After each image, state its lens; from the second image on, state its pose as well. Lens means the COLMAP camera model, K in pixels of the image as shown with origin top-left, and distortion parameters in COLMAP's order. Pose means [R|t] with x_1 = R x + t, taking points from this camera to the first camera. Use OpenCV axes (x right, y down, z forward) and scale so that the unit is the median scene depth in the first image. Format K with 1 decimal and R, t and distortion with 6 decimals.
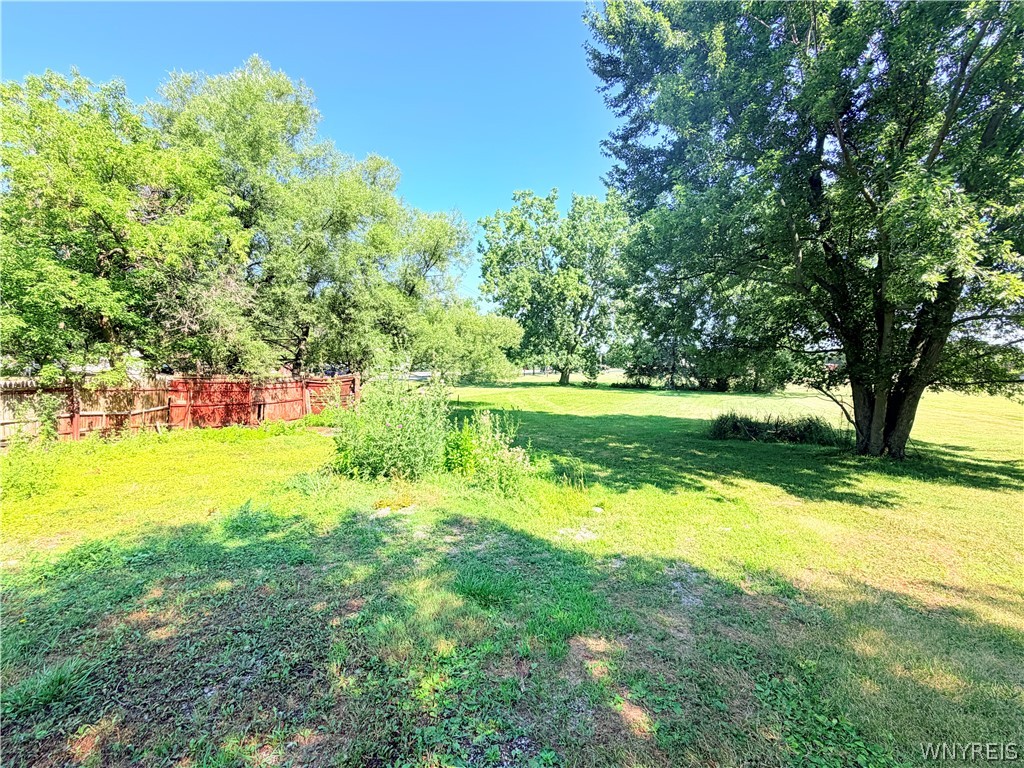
lens RADIAL K [[468.5, 0, 512.0], [0, 468.5, 384.0], [0, 0, 1]] dist [-0.000659, -0.000052]
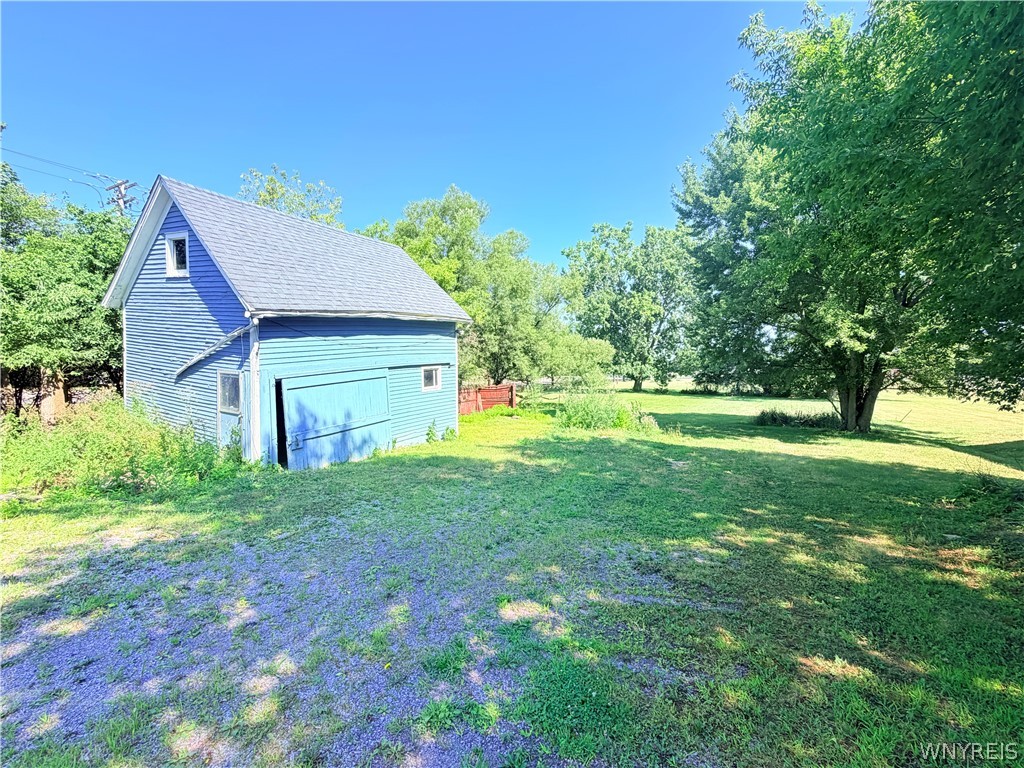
lens RADIAL K [[468.5, 0, 512.0], [0, 468.5, 384.0], [0, 0, 1]] dist [-0.000659, -0.000052]
pose [[0.991325, -0.002047, -0.131416, -0.044984], [0.000054, 0.999885, -0.015168, 0.001636], [0.131432, 0.015030, 0.991211, -0.178279]]
